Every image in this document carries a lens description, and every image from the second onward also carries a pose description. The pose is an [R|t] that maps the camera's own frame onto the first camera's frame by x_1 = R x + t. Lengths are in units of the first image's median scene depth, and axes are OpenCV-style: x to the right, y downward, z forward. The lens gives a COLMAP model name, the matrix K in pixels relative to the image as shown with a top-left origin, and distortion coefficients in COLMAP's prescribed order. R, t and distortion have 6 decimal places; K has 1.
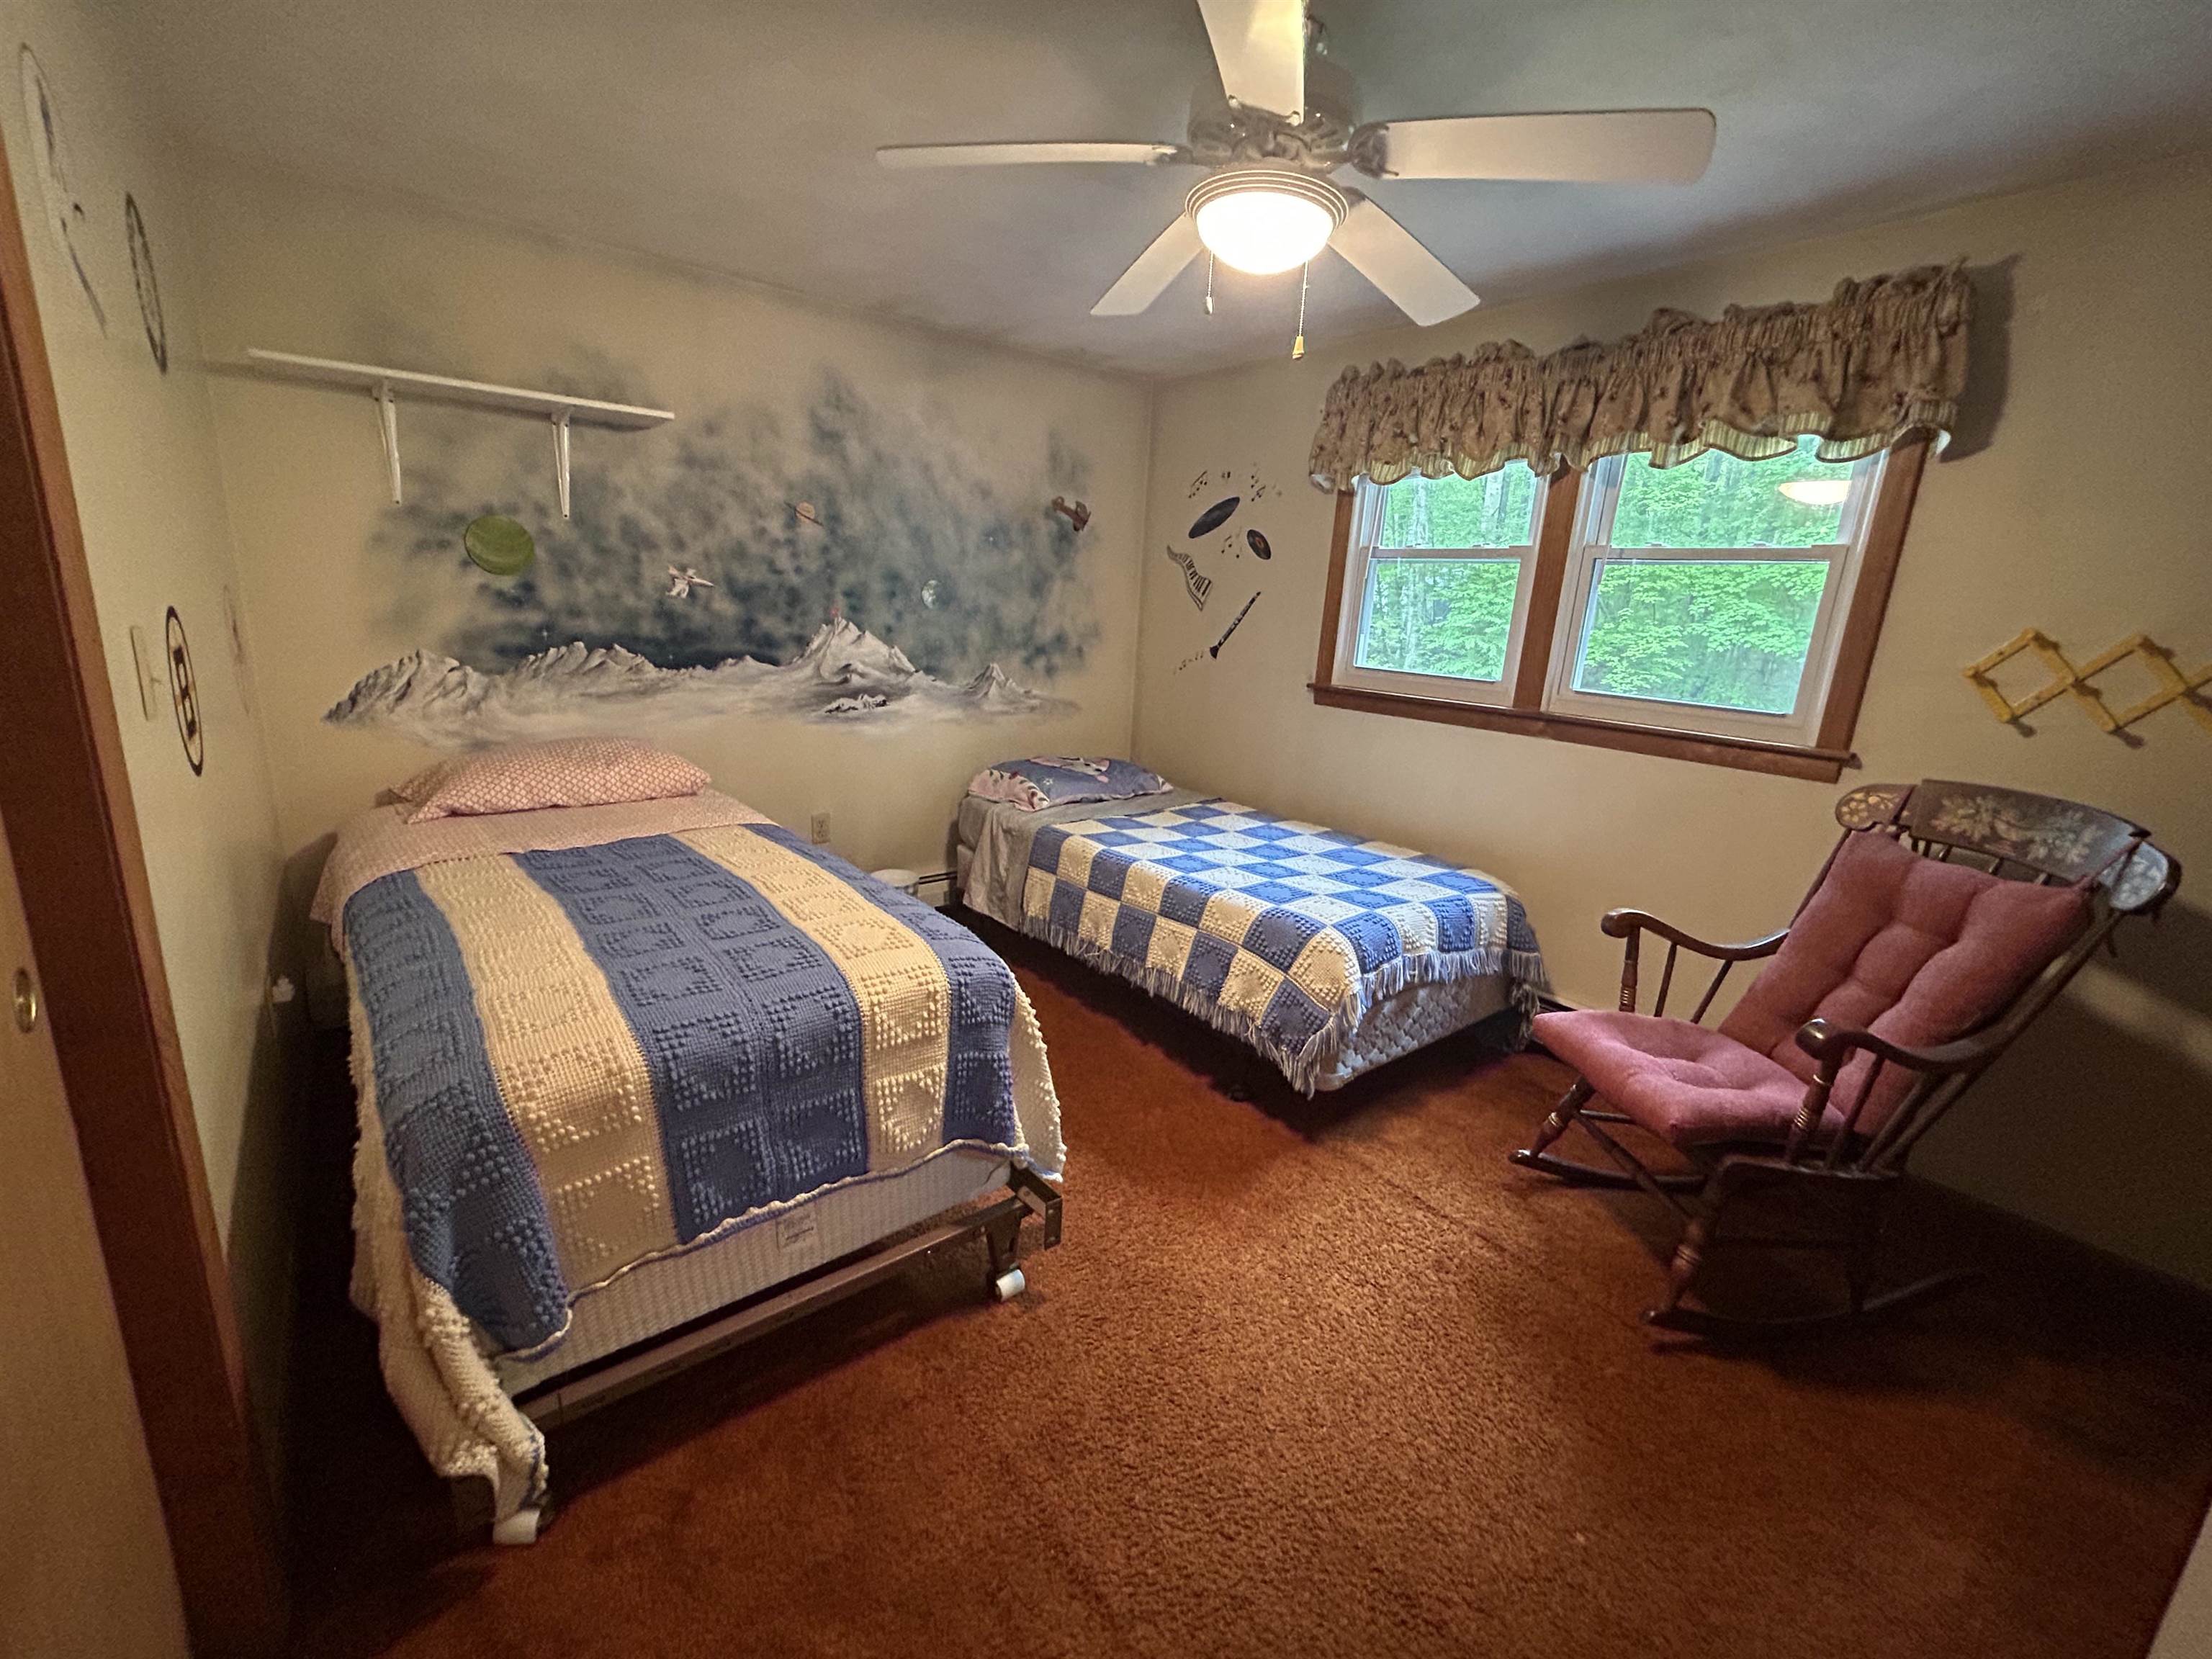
lens RADIAL K [[909.0, 0, 1106.6], [0, 909.0, 834.6], [0, 0, 1]] dist [-0.000431, 0.000348]
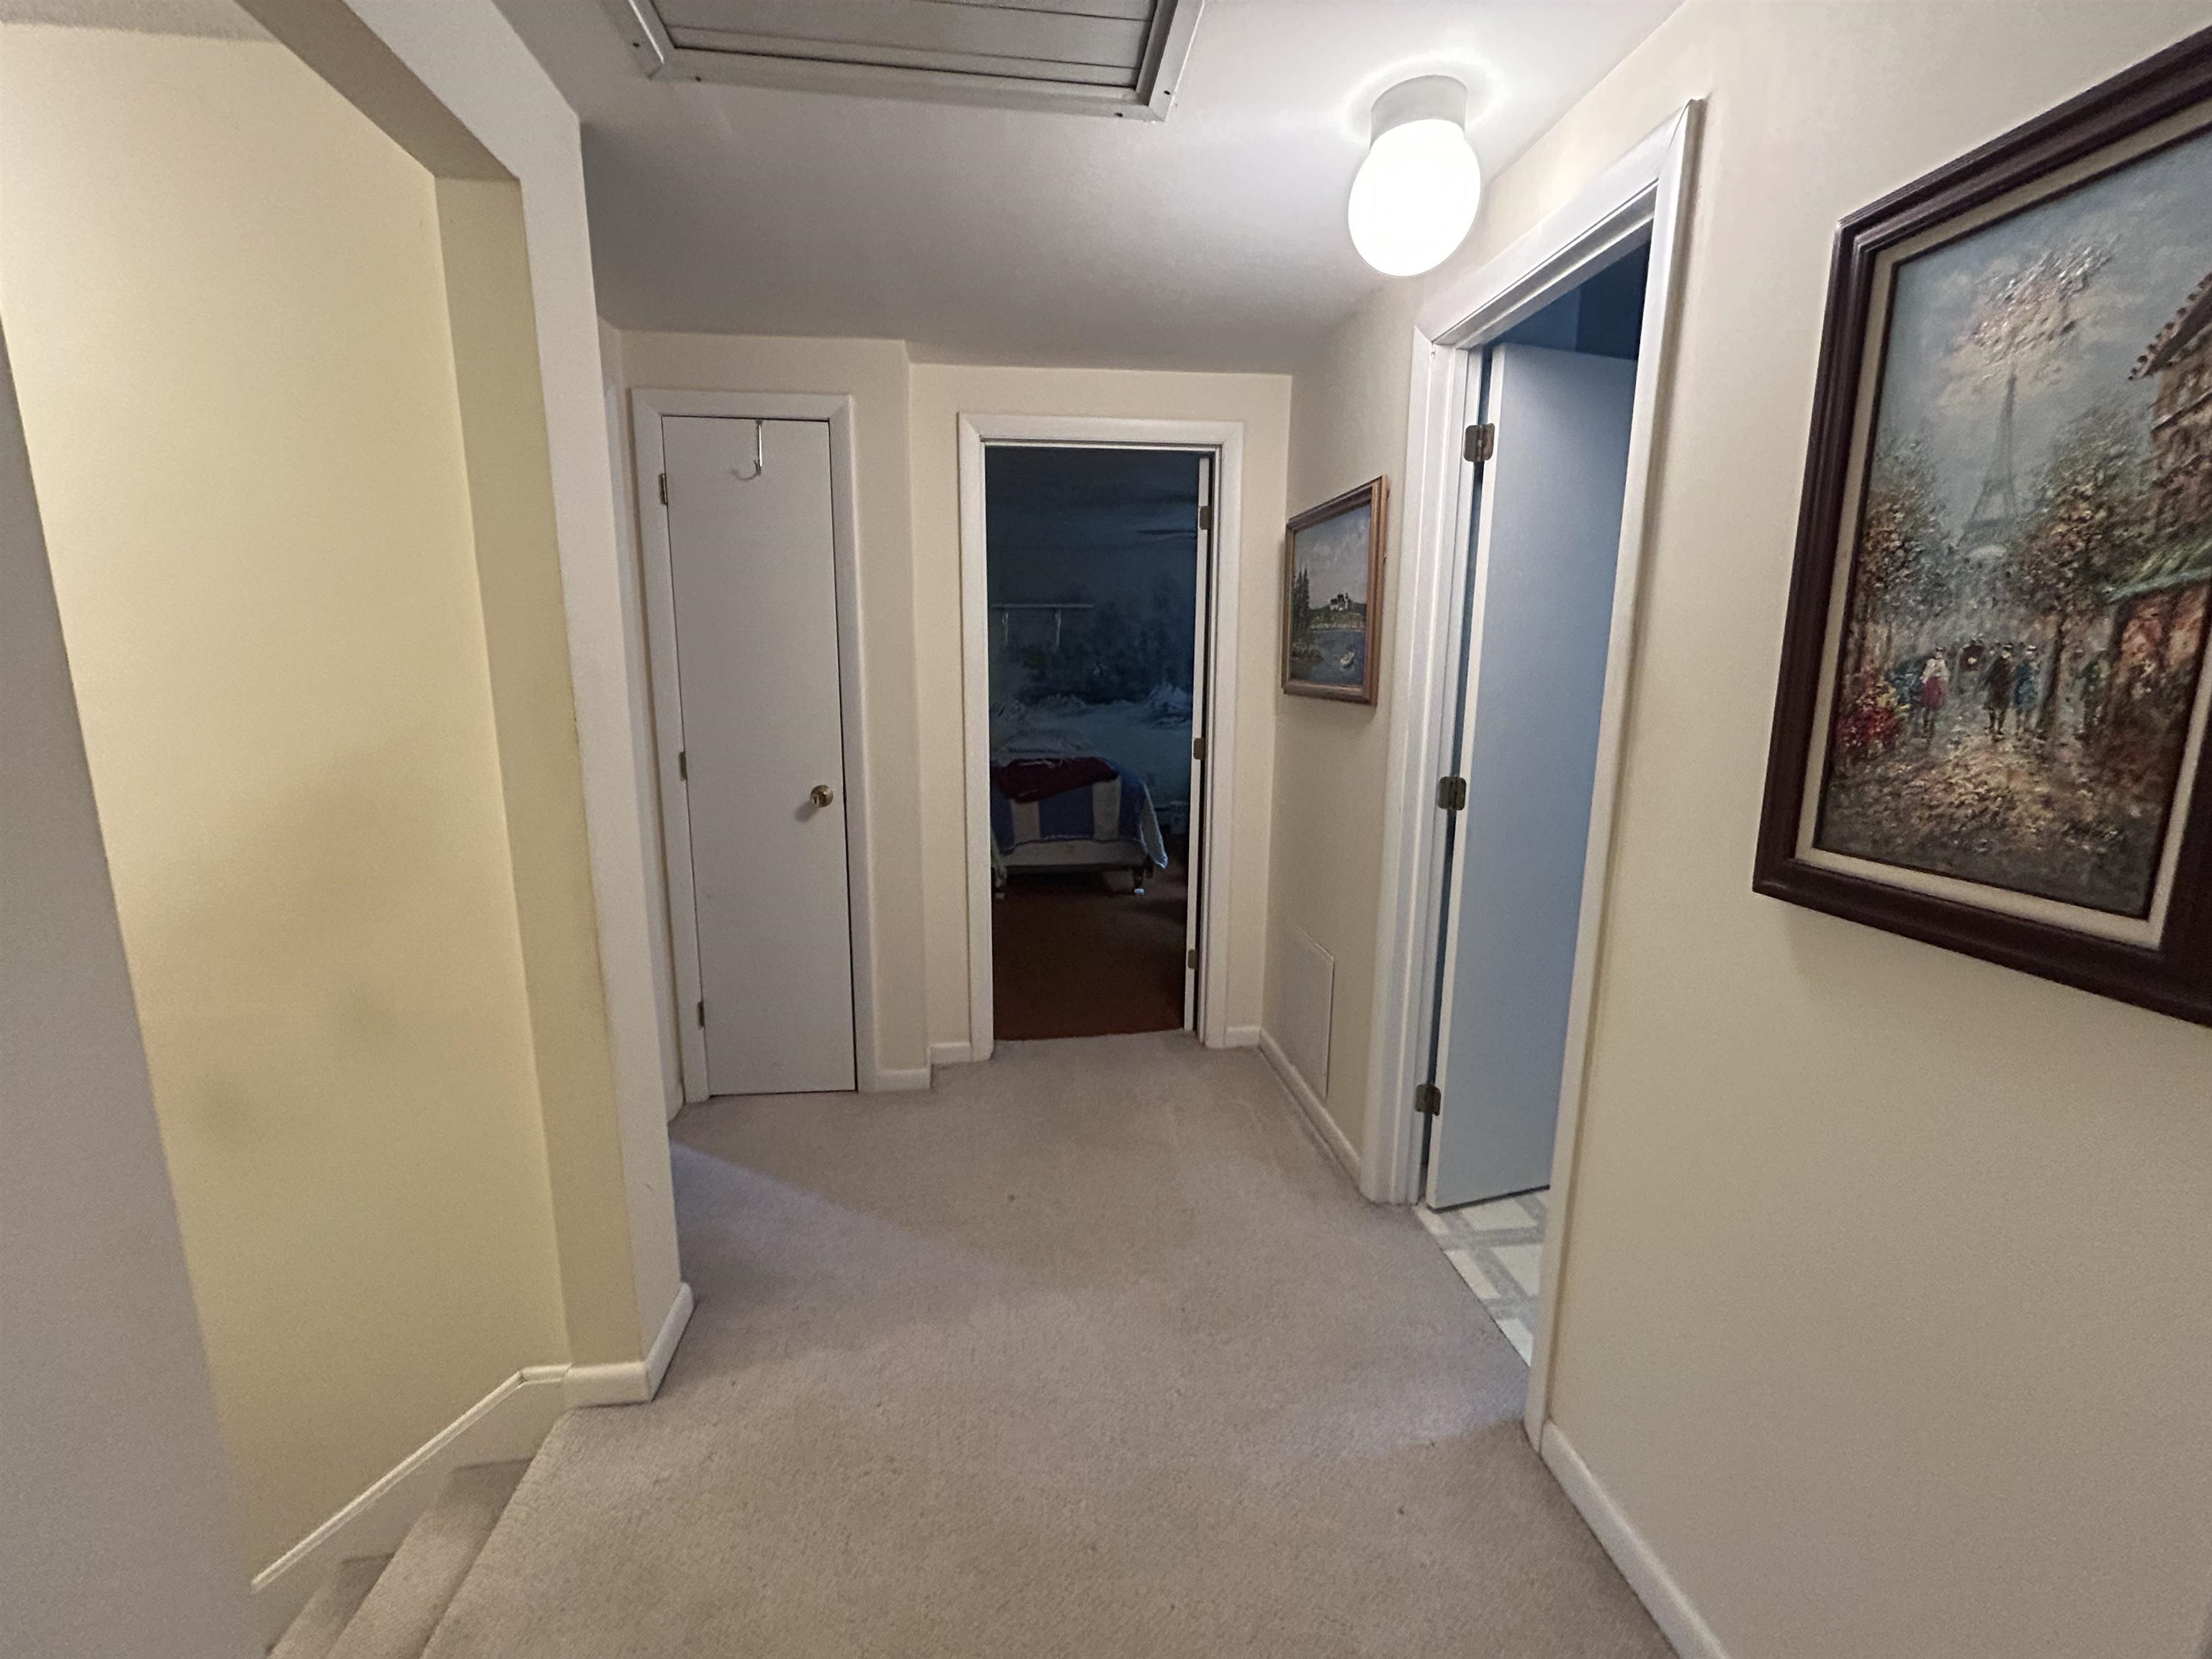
lens RADIAL K [[909.0, 0, 1110.4], [0, 909.0, 829.6], [0, 0, 1]] dist [-0.000431, 0.000348]
pose [[0.852988, 0.043949, -0.520077, 0.932572], [-0.089801, 0.993947, -0.063290, 0.332162], [0.514148, 0.100689, 0.851771, -1.112911]]
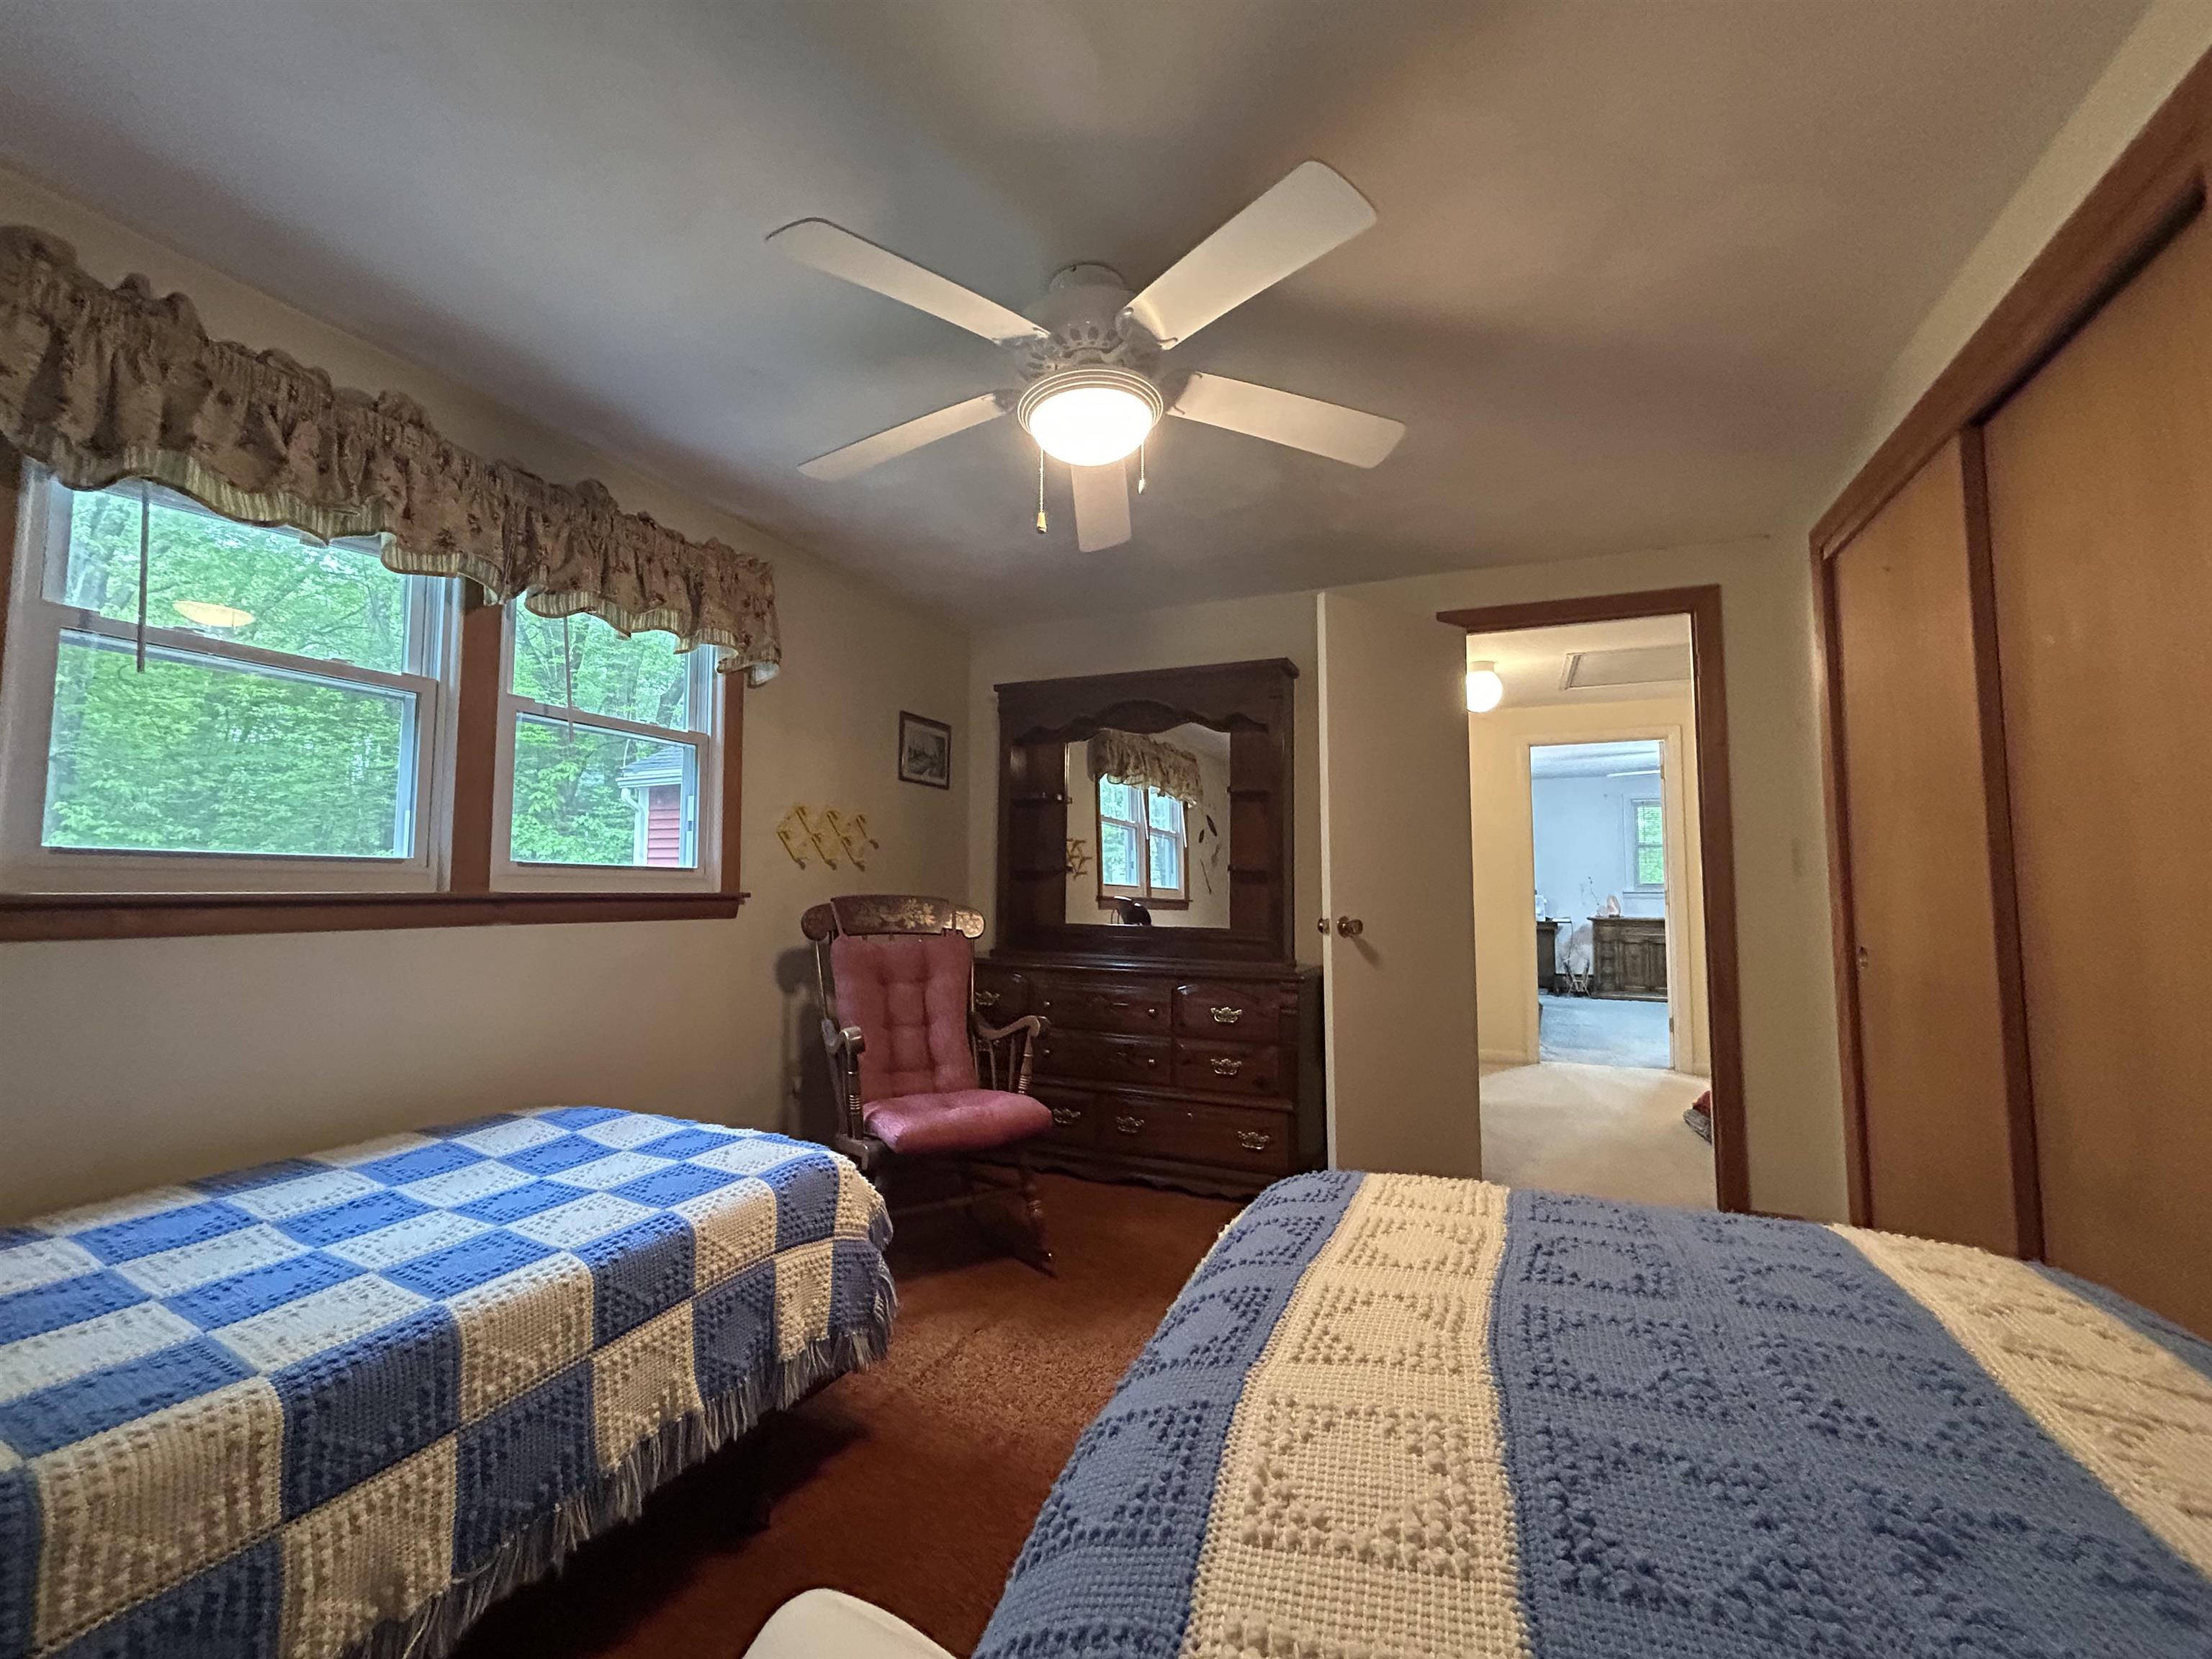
lens RADIAL K [[909.0, 0, 1121.0], [0, 909.0, 814.1], [0, 0, 1]] dist [-0.000431, 0.000348]
pose [[-0.452571, 0.010916, 0.891661, -0.329653], [0.189512, 0.978260, 0.084213, -0.116243], [-0.871358, 0.207093, -0.444801, 0.613716]]
